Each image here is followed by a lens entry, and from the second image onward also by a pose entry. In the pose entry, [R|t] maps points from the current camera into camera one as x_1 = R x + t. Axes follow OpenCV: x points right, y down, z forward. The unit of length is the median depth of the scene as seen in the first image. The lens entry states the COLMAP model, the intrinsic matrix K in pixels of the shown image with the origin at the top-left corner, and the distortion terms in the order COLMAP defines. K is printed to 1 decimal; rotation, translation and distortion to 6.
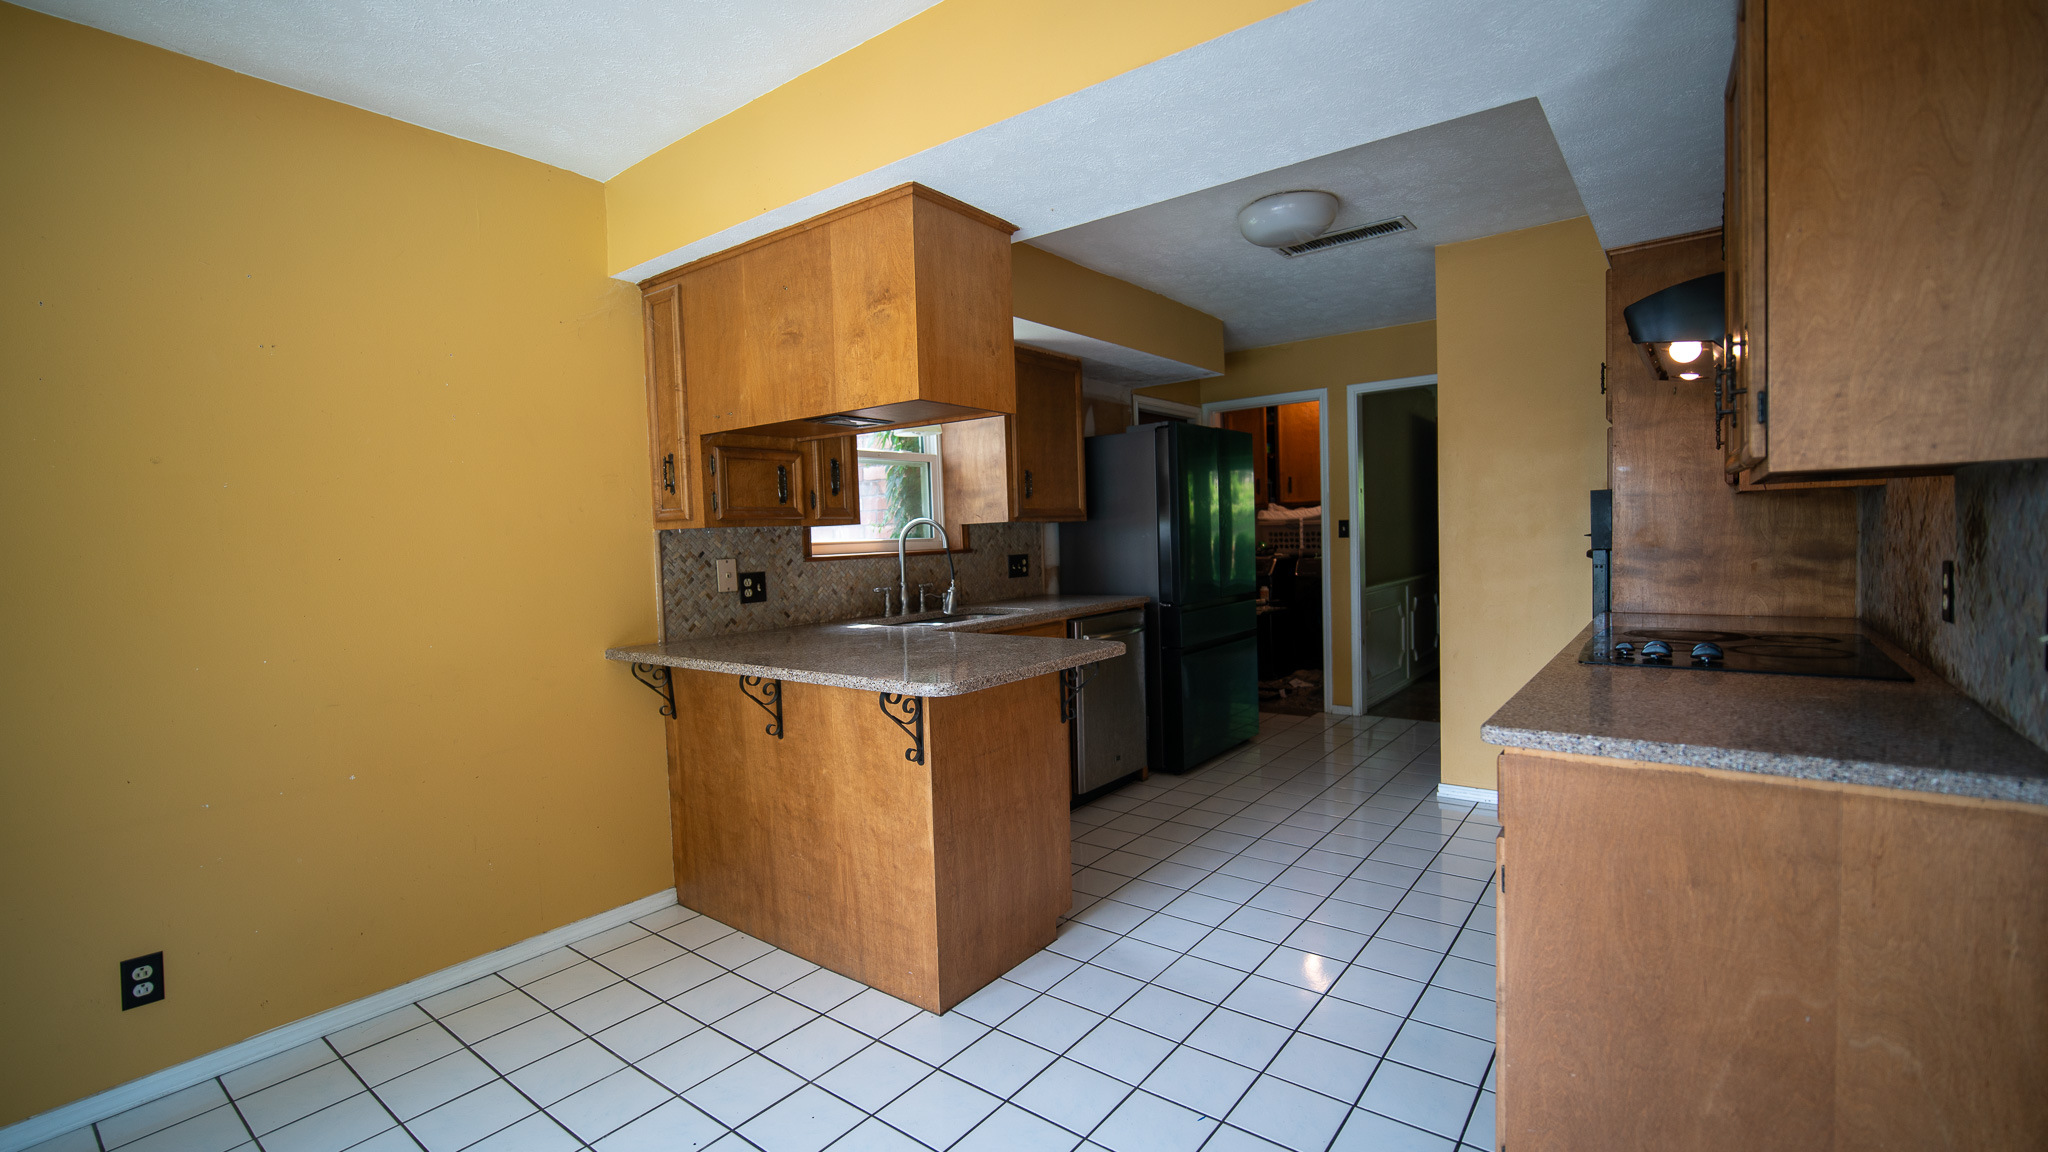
lens RADIAL K [[887.0, 0, 1025.2], [0, 887.0, 578.2], [0, 0, 1]] dist [-0.014029, 0.004790]
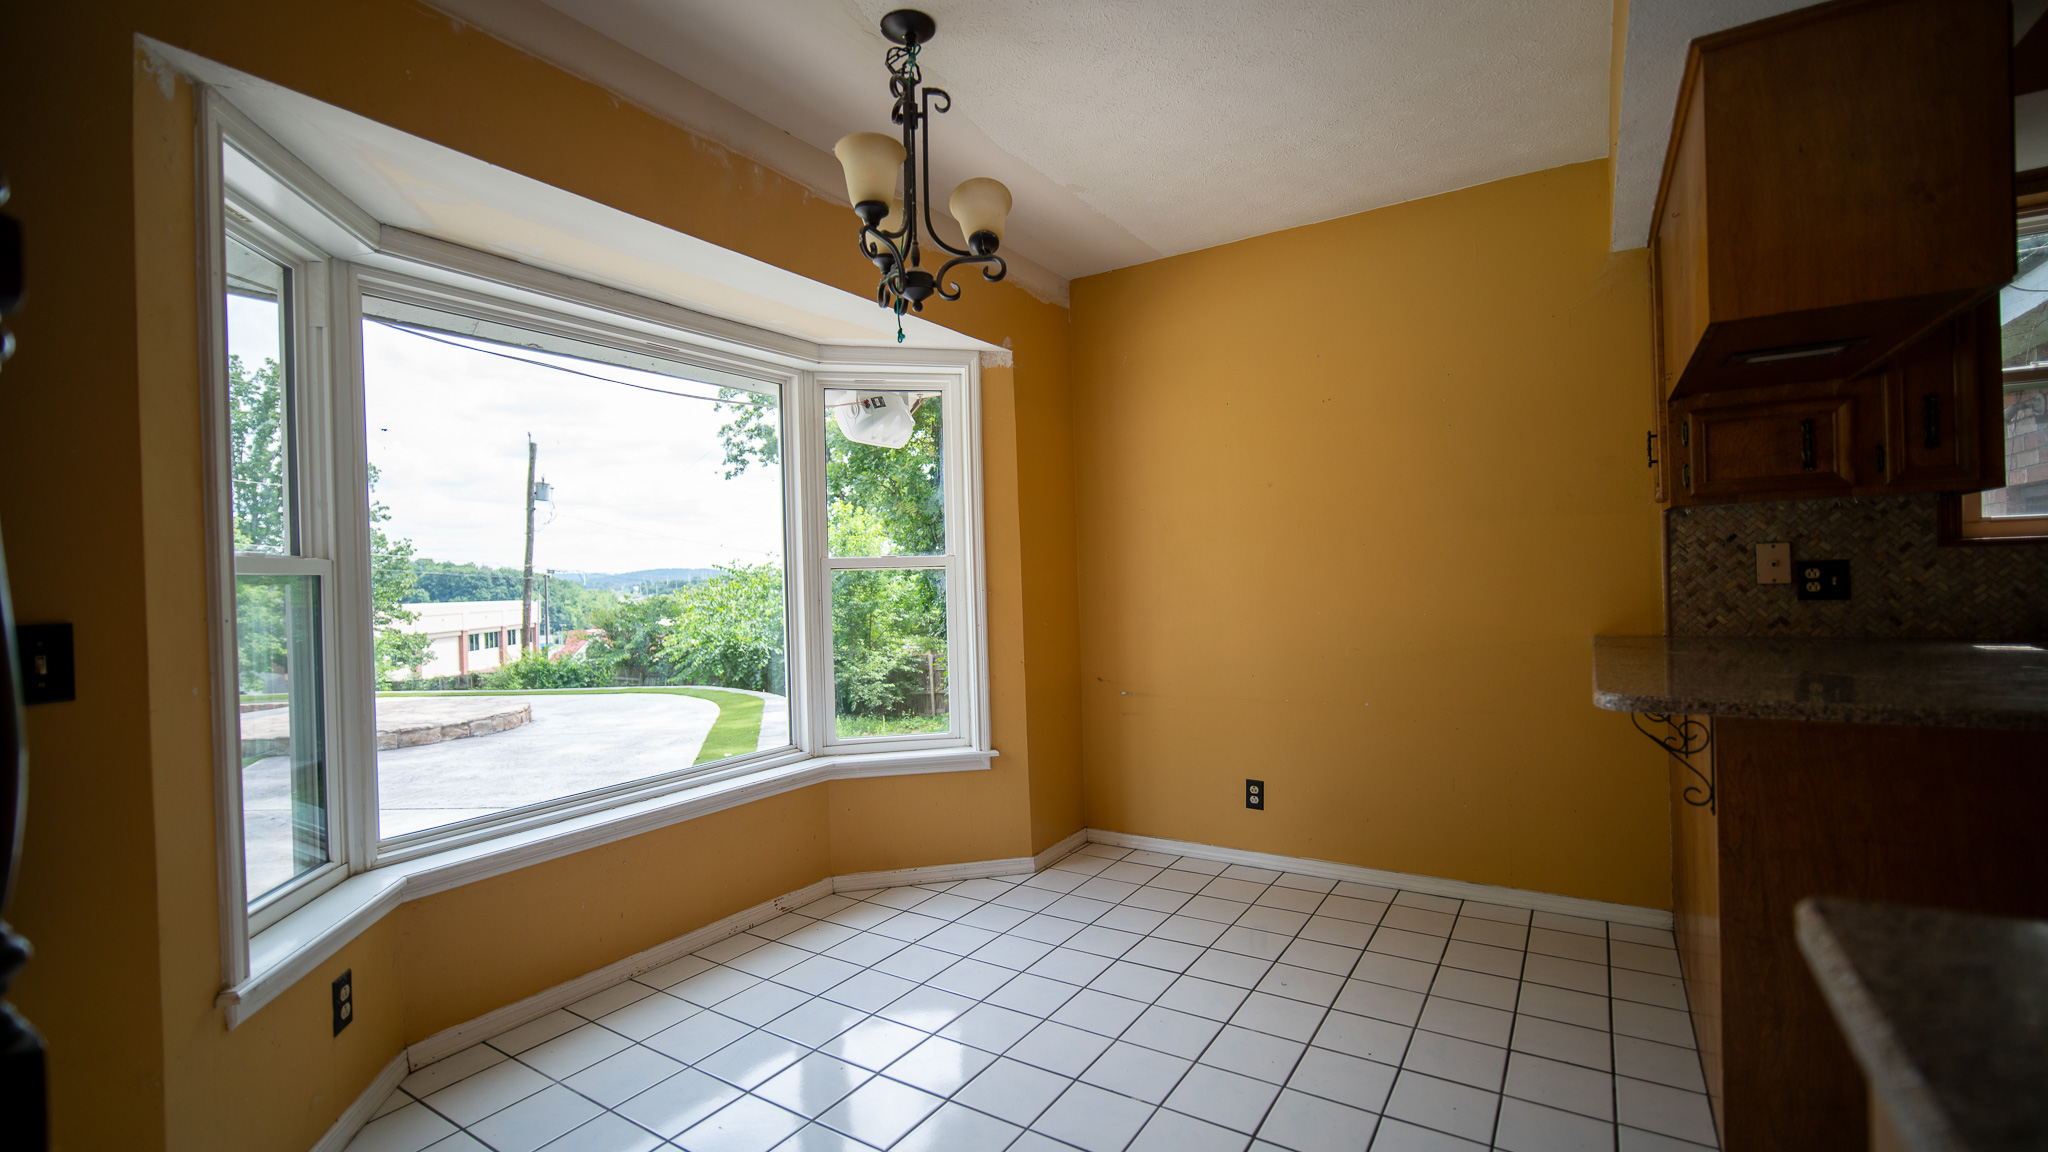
lens RADIAL K [[887.0, 0, 1025.4], [0, 887.0, 578.8], [0, 0, 1]] dist [-0.014029, 0.004790]
pose [[0.087136, 0.030904, -0.995717, 0.433962], [-0.022946, 0.999316, 0.029007, 0.003459], [0.995932, 0.020320, 0.087786, 0.275614]]
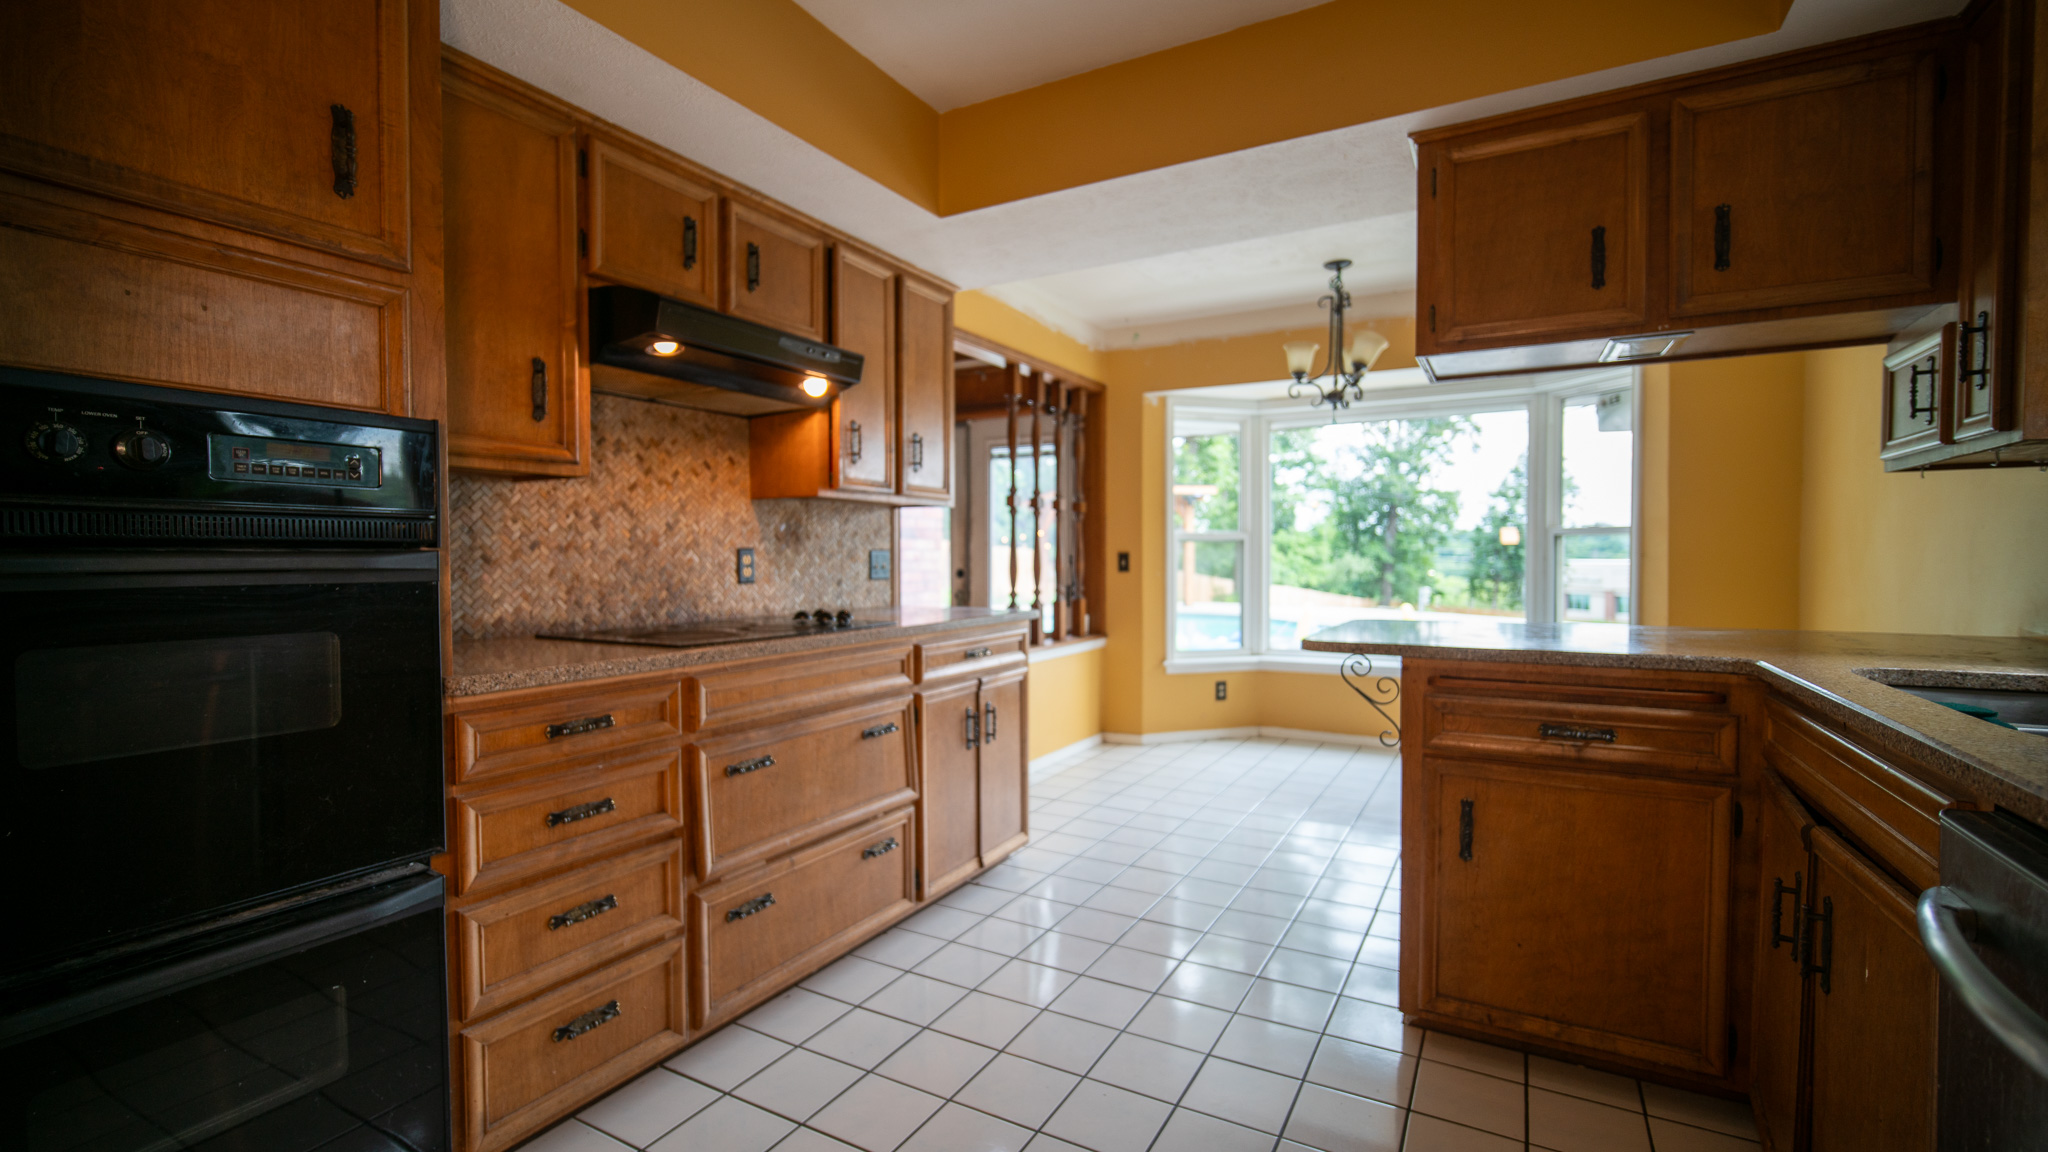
lens RADIAL K [[887.0, 0, 1024.1], [0, 887.0, 579.9], [0, 0, 1]] dist [-0.014029, 0.004790]
pose [[-0.988672, 0.040252, -0.144597, 0.419826], [0.028543, 0.996210, 0.082160, -0.046634], [0.147356, 0.077102, -0.986074, 1.539712]]
